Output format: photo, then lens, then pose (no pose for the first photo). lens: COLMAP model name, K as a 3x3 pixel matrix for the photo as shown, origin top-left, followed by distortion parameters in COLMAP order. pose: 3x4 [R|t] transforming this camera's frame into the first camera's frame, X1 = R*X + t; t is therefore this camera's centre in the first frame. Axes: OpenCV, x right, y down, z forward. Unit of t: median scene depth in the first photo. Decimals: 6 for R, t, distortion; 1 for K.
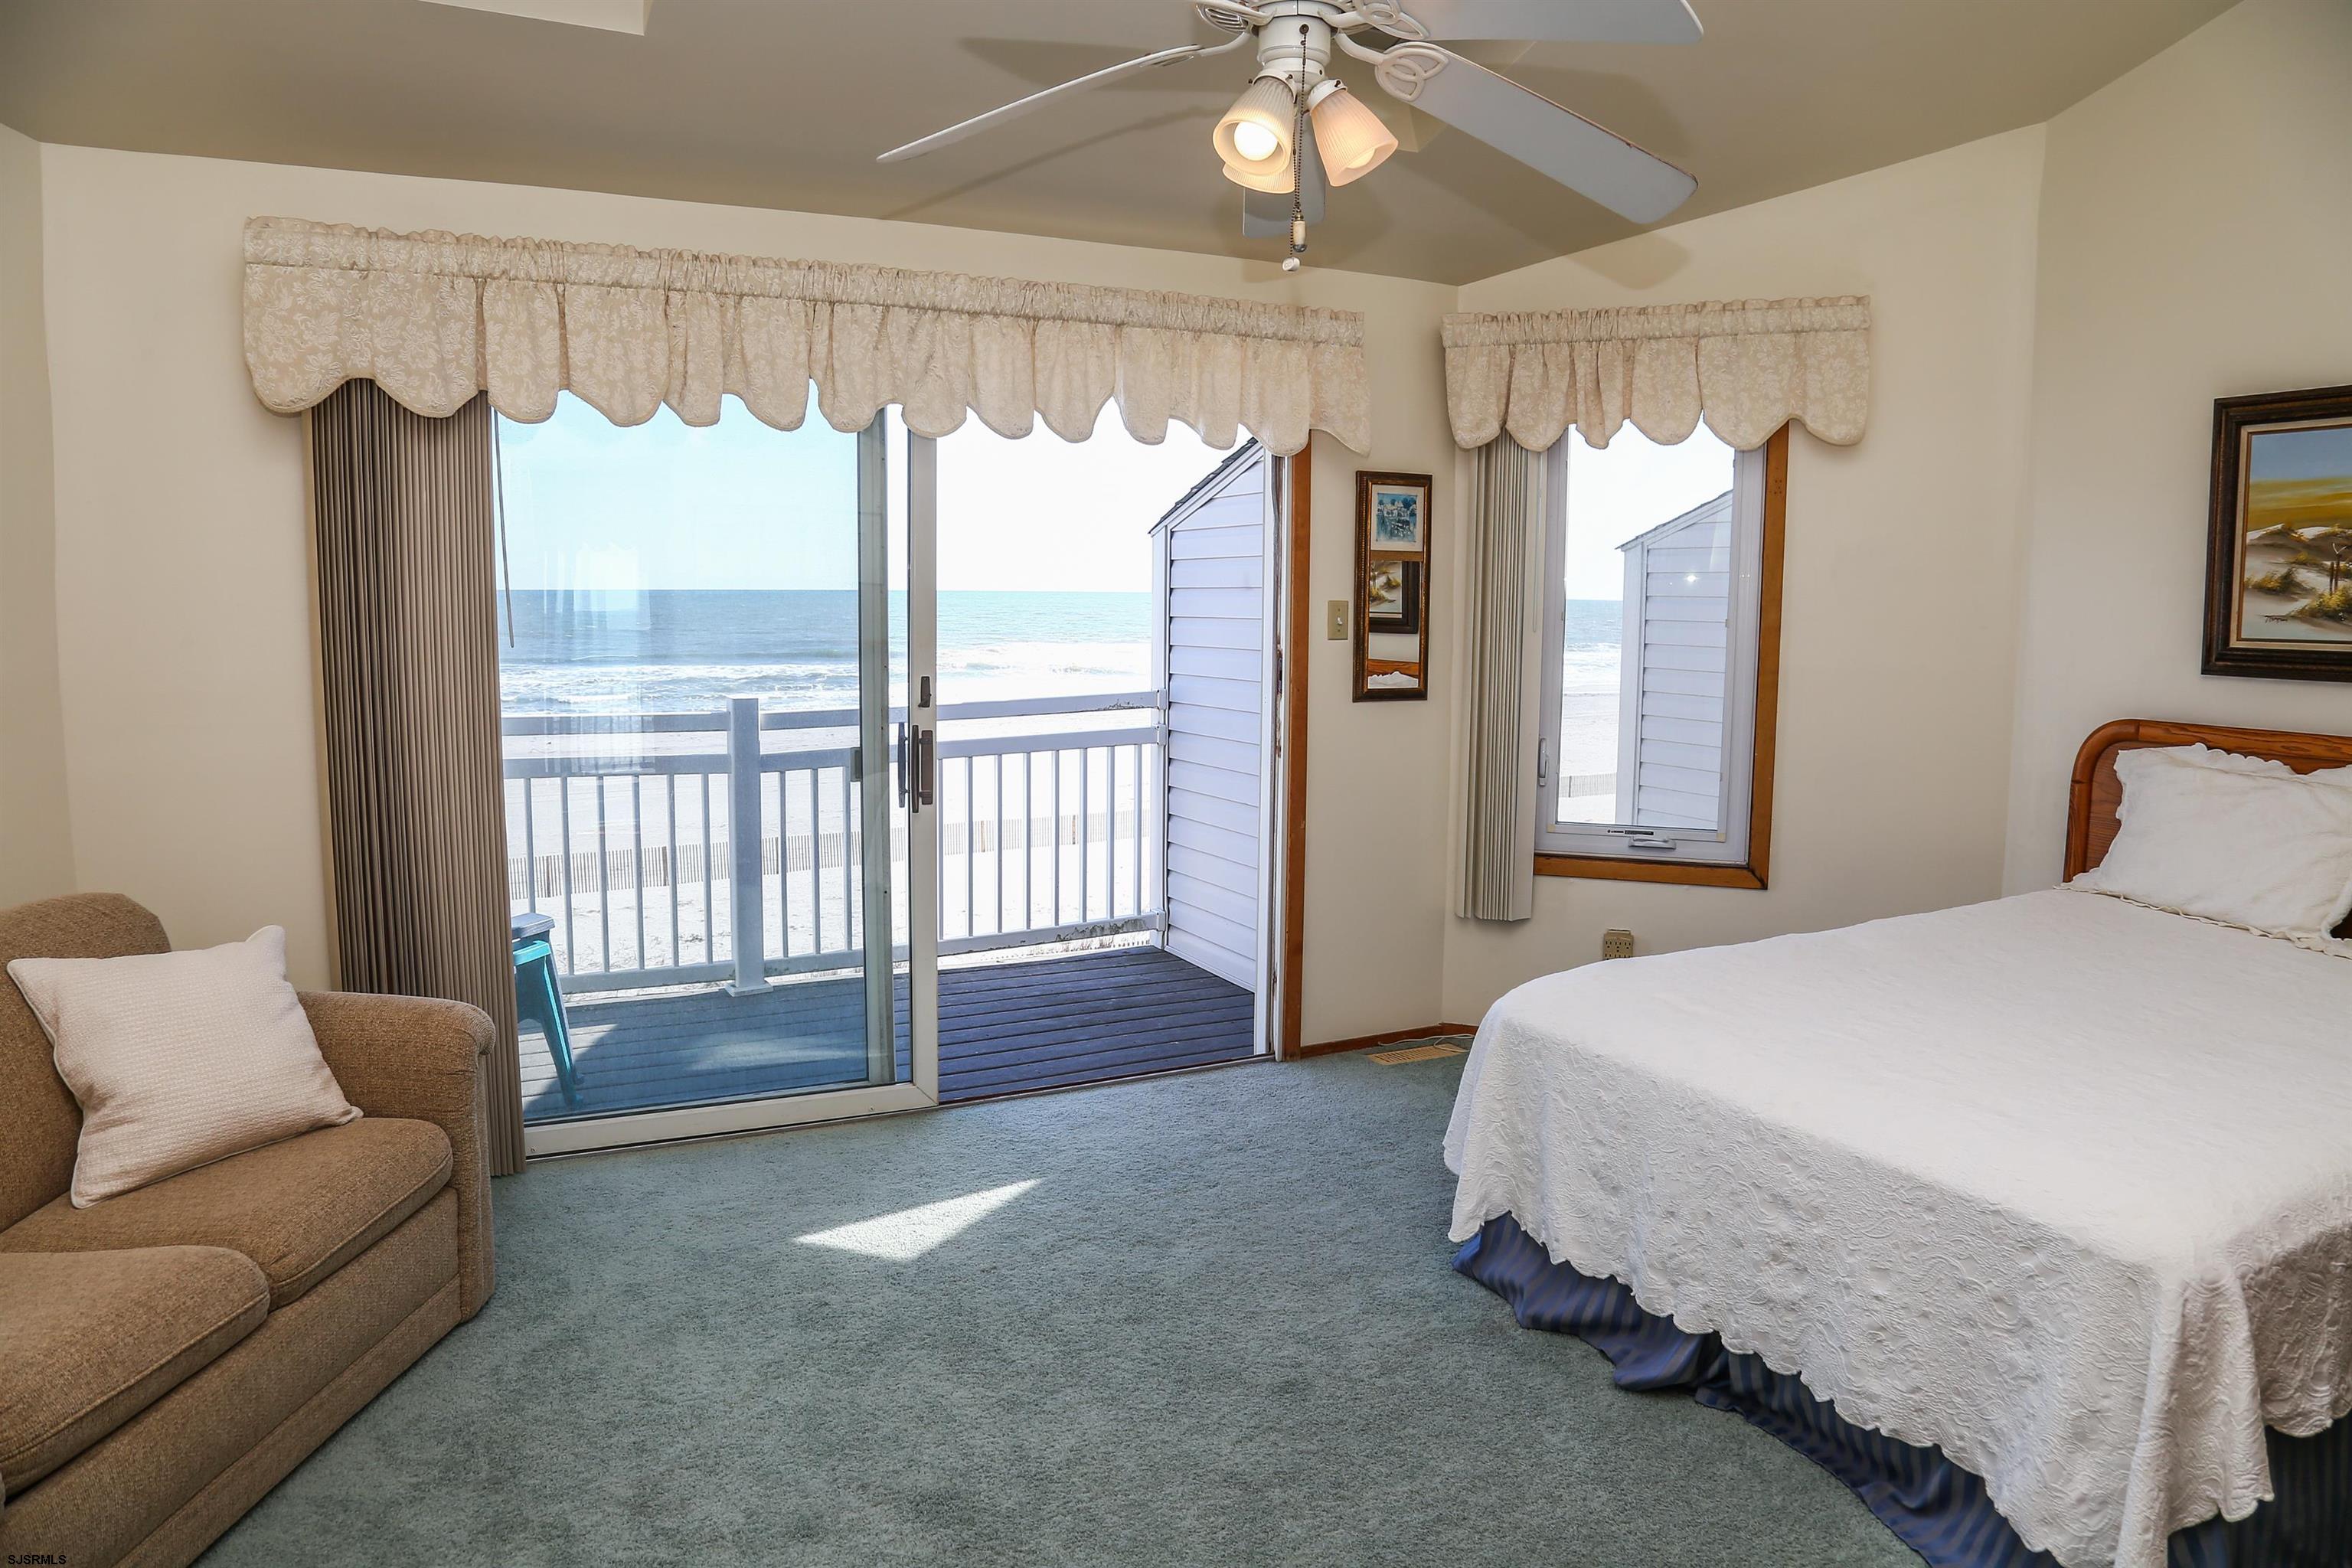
lens RADIAL K [[1574.5, 0, 1220.5], [0, 1574.5, 766.6], [0, 0, 1]] dist [-0.116840, 0.077395]
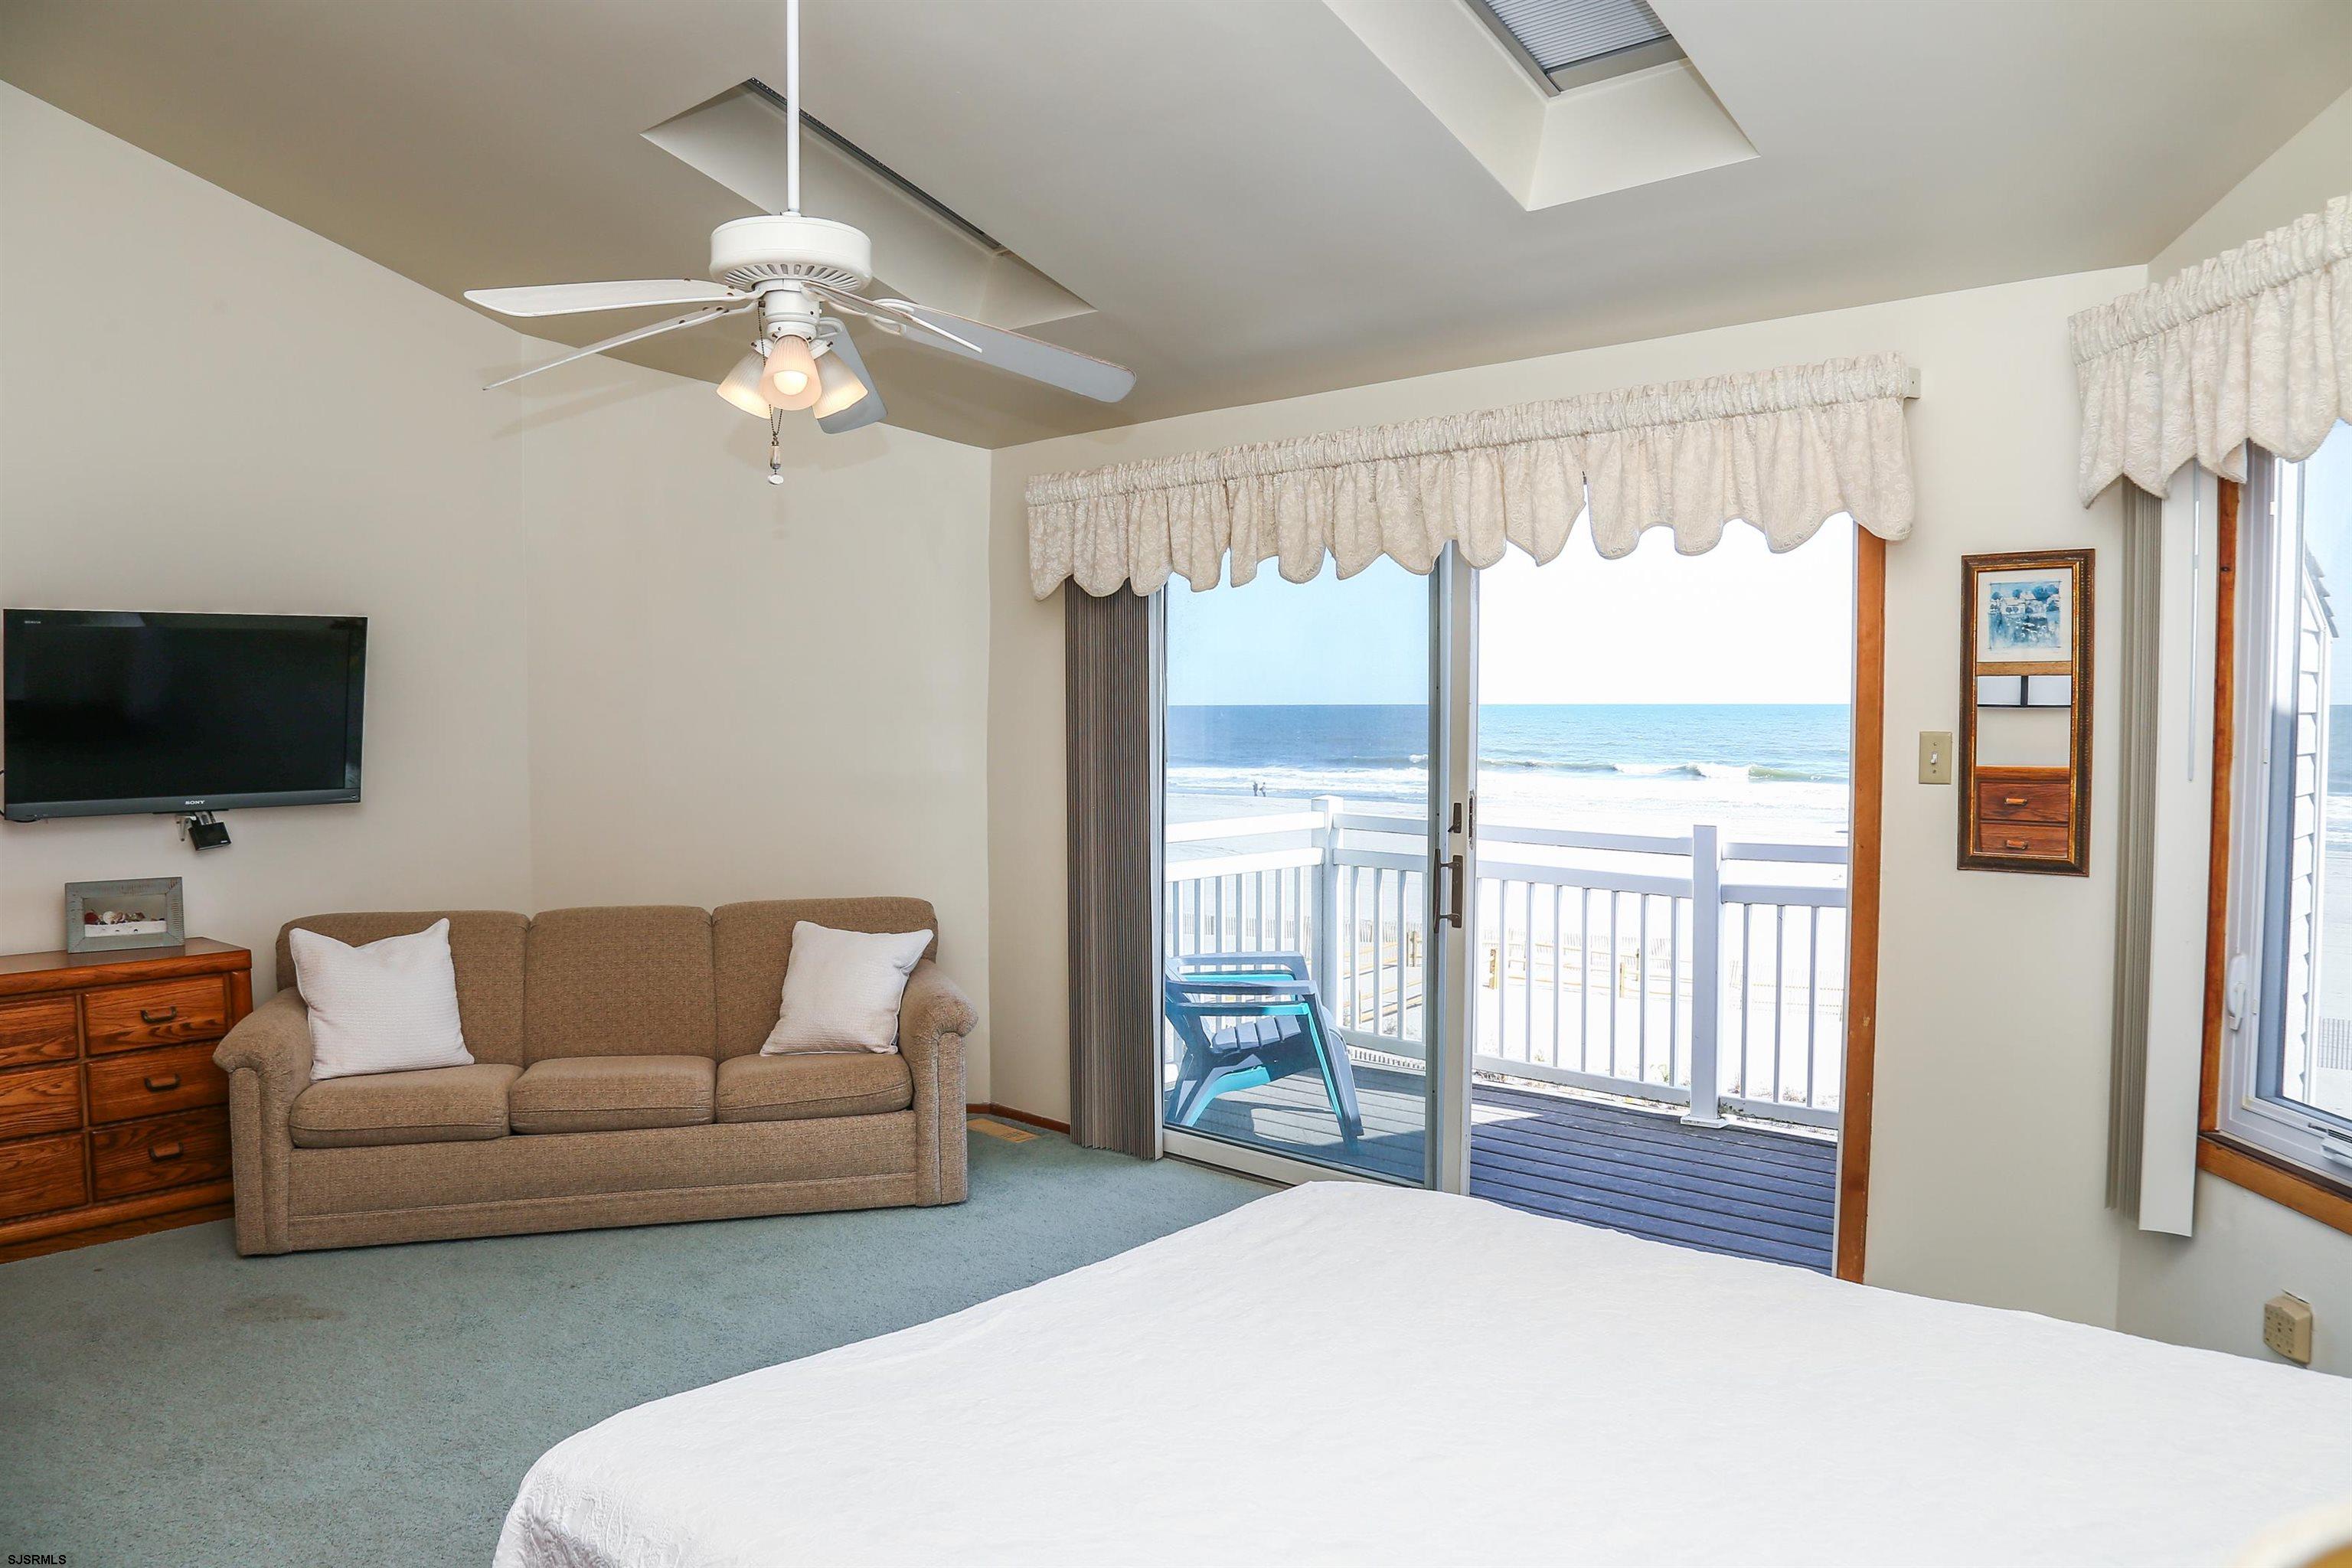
lens RADIAL K [[1625.0, 0, 1180.1], [0, 1625.0, 775.9], [0, 0, 1]] dist [-0.125923, 0.067908]
pose [[0.346478, 0.028703, -0.937619, 0.649650], [-0.098506, 0.995119, -0.005938, -0.044088], [0.932872, 0.094418, 0.347614, 0.399442]]
